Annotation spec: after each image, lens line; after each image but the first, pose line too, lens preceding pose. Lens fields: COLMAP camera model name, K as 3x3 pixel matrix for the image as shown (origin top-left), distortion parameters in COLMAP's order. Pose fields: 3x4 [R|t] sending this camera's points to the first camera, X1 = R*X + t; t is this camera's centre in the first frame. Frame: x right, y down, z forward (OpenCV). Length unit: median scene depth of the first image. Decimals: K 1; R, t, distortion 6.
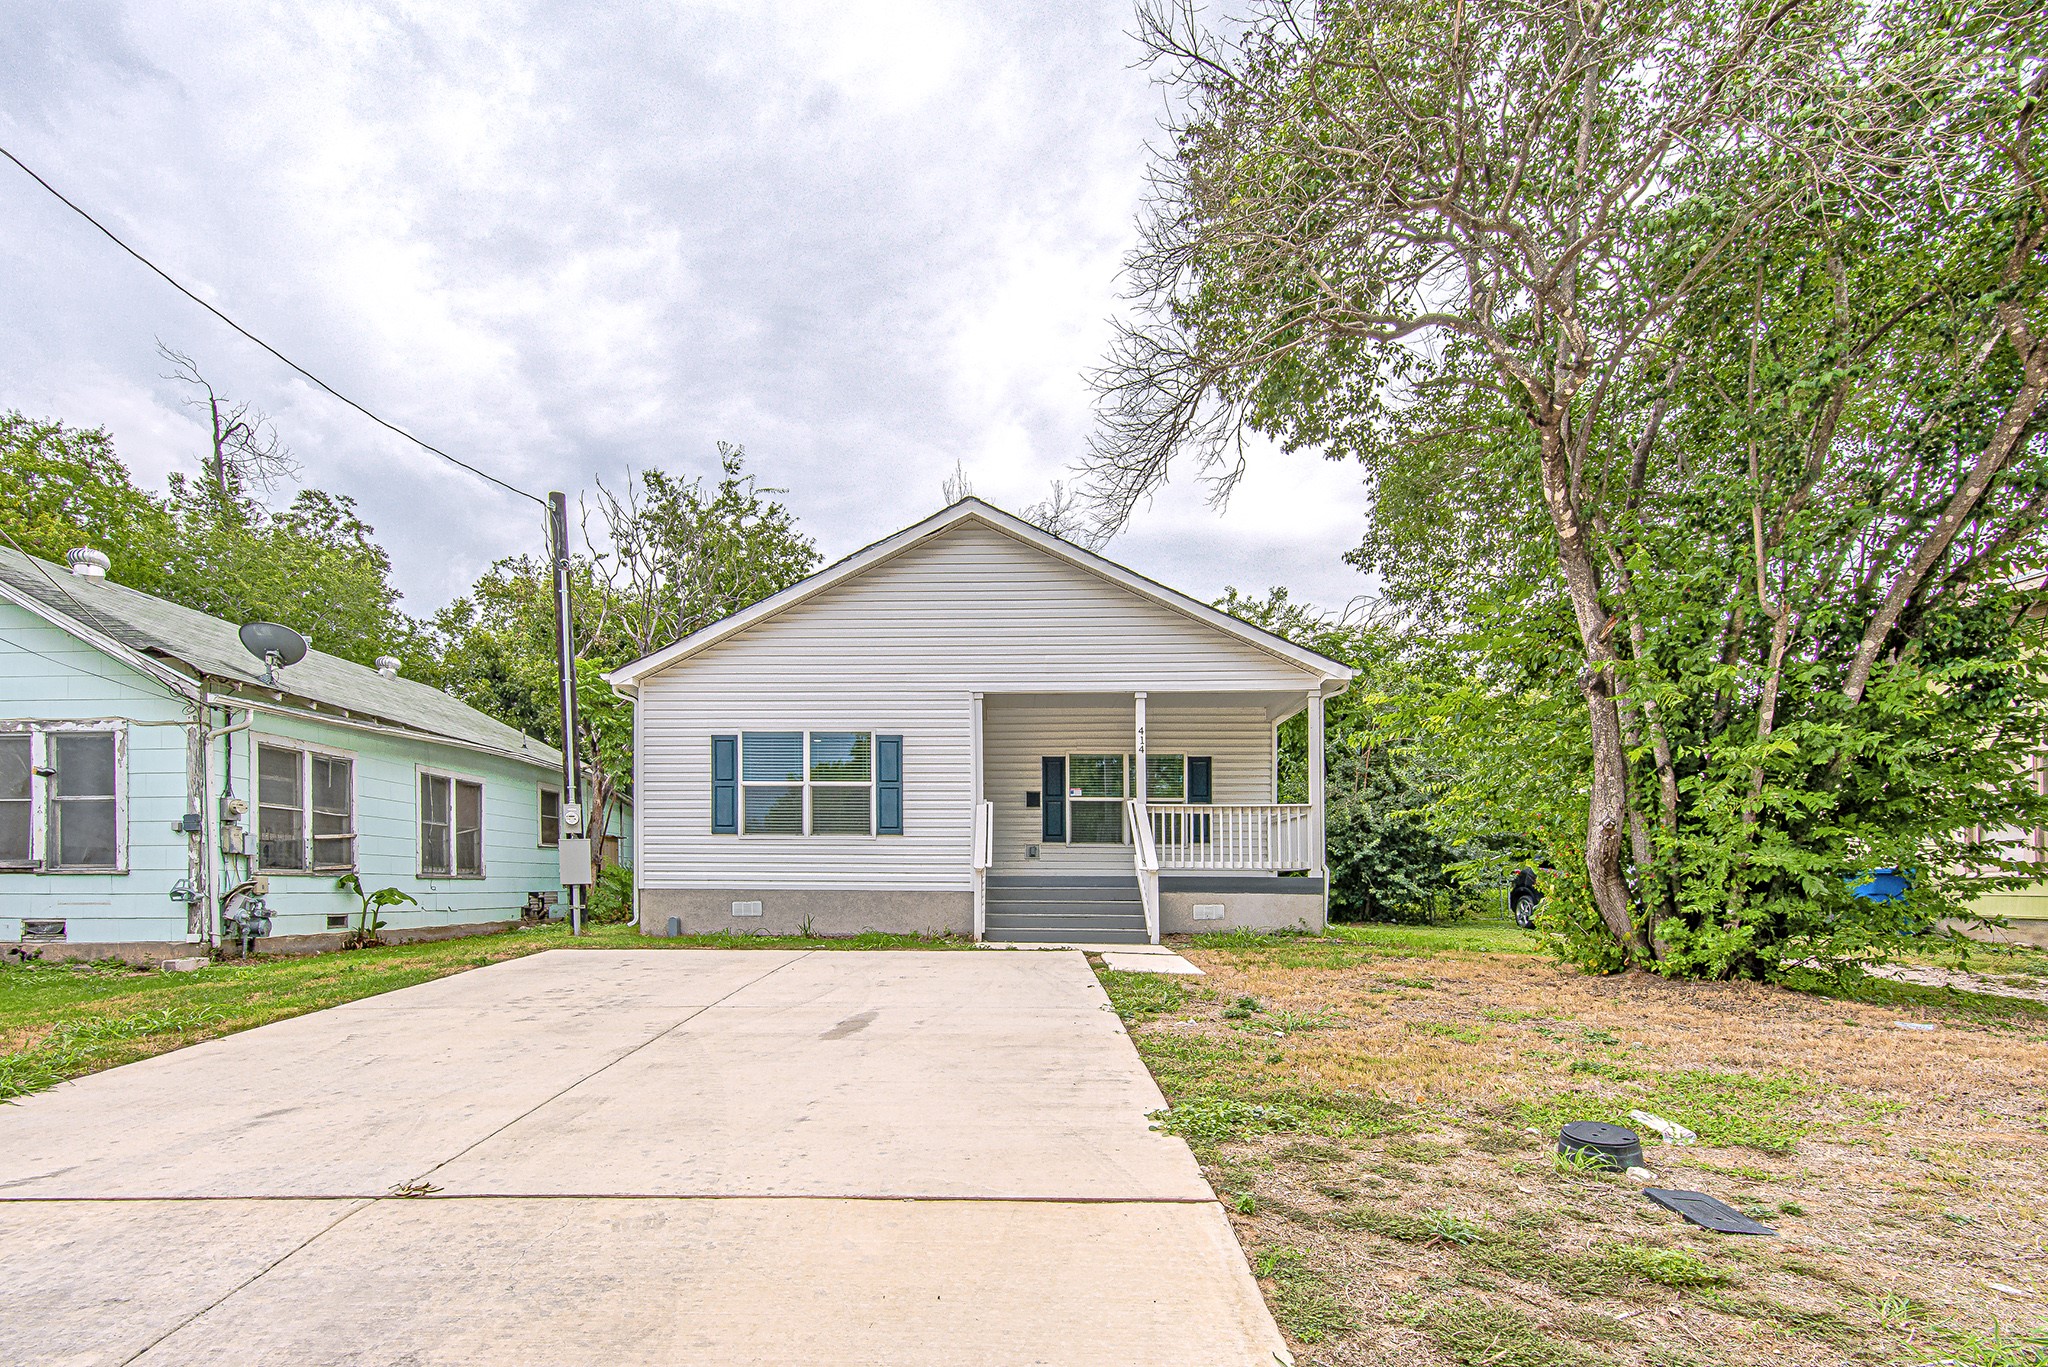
lens RADIAL K [[984.3, 0, 1016.7], [0, 984.3, 687.3], [0, 0, 1]] dist [0.009928, -0.001190]
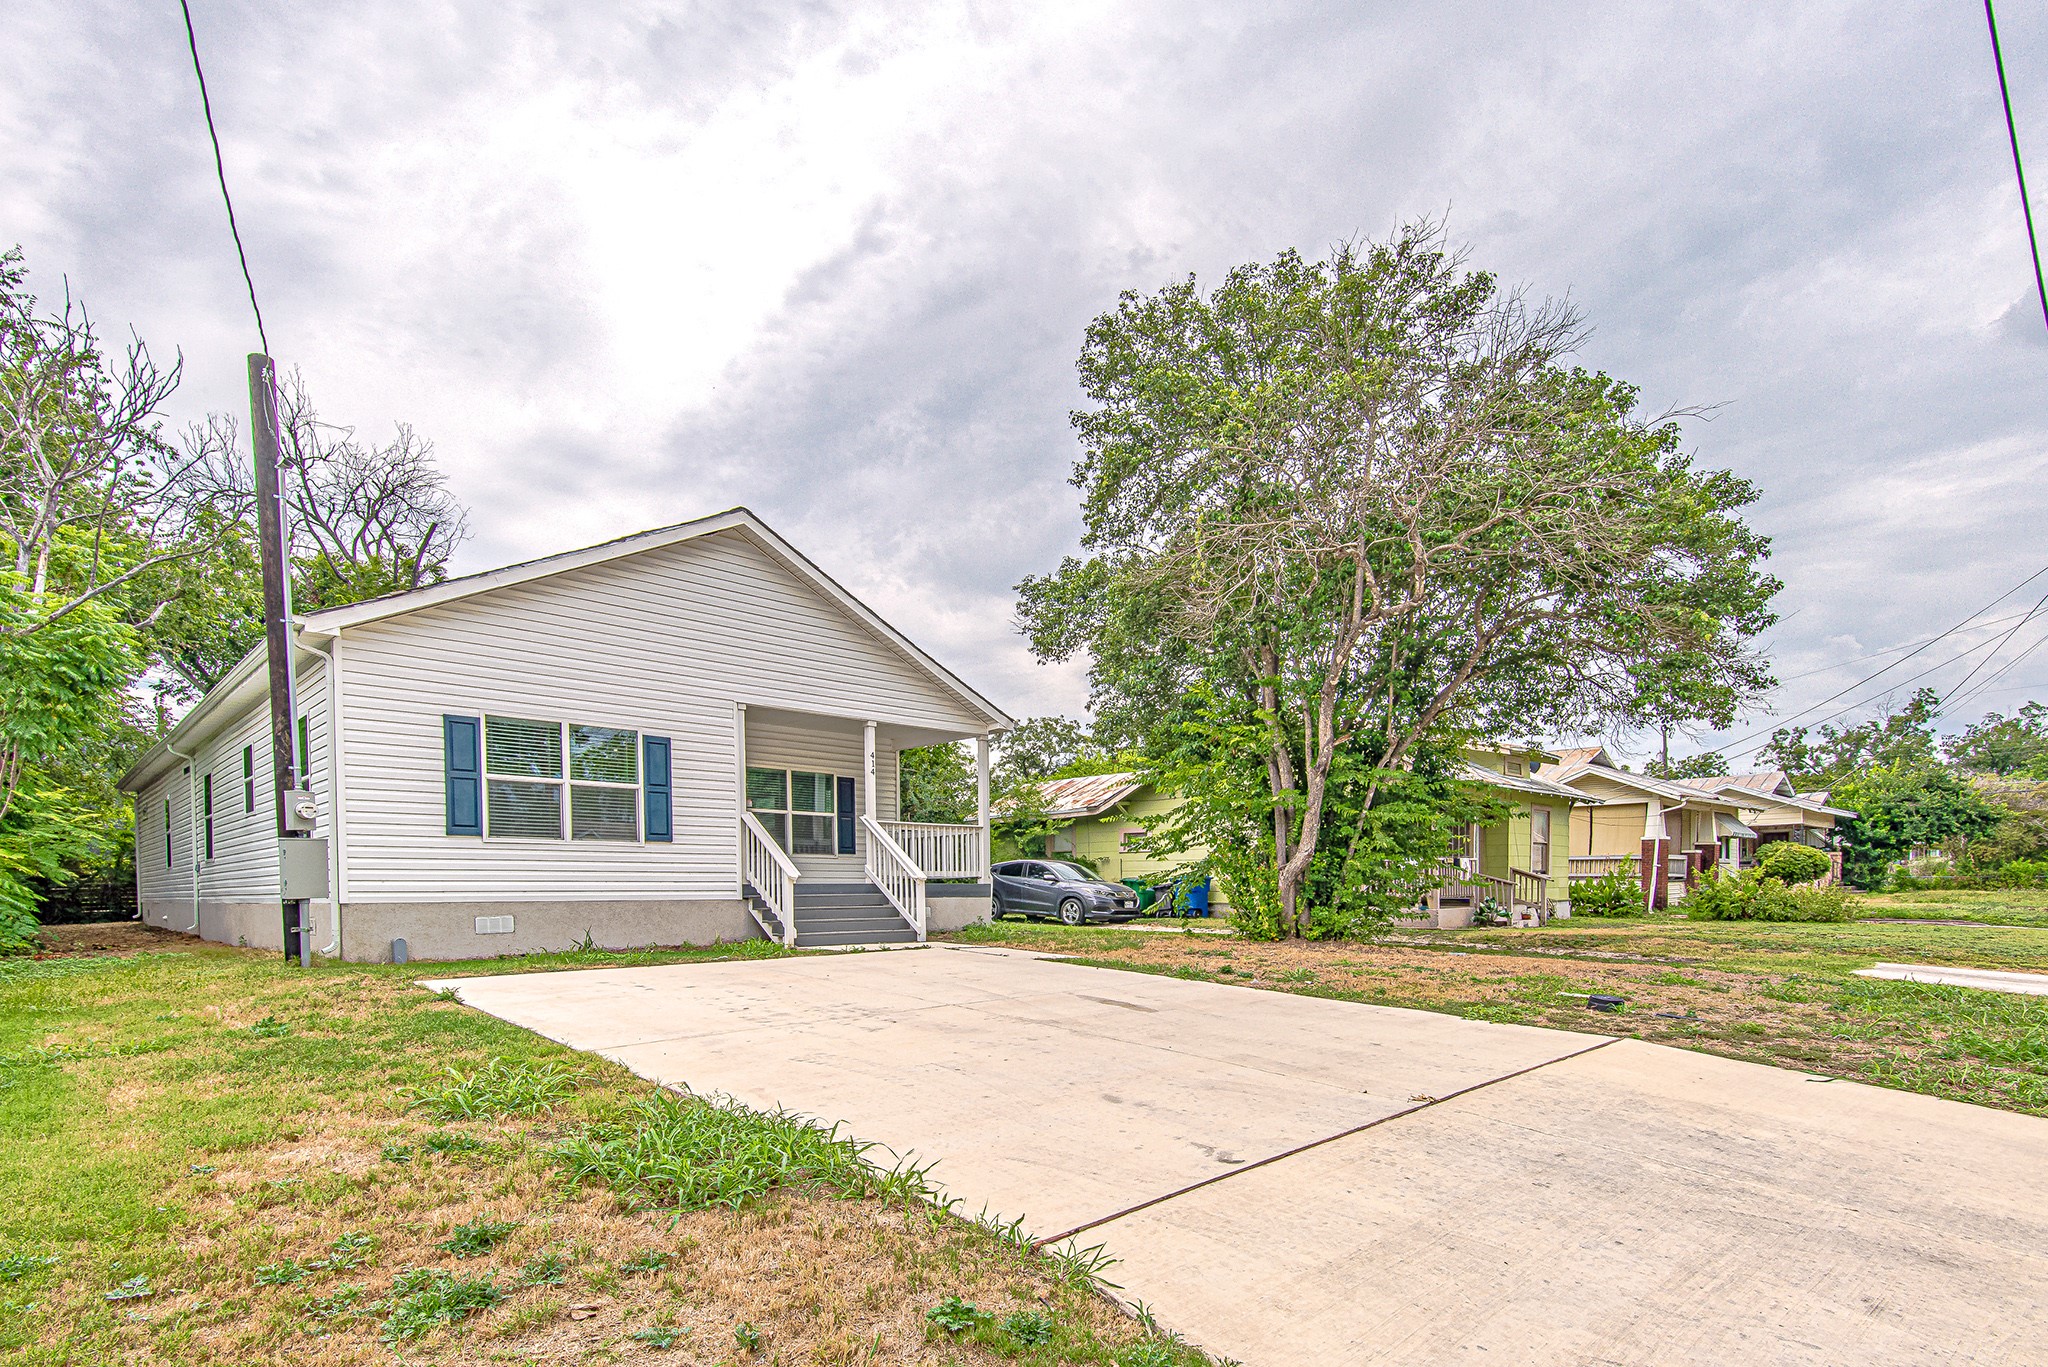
lens RADIAL K [[984.3, 0, 1016.7], [0, 984.3, 687.3], [0, 0, 1]] dist [0.009928, -0.001190]
pose [[0.696695, 0.135344, 0.704484, -0.574160], [-0.128021, 0.989734, -0.063541, 0.017964], [-0.705852, -0.045920, 0.706870, 0.086205]]
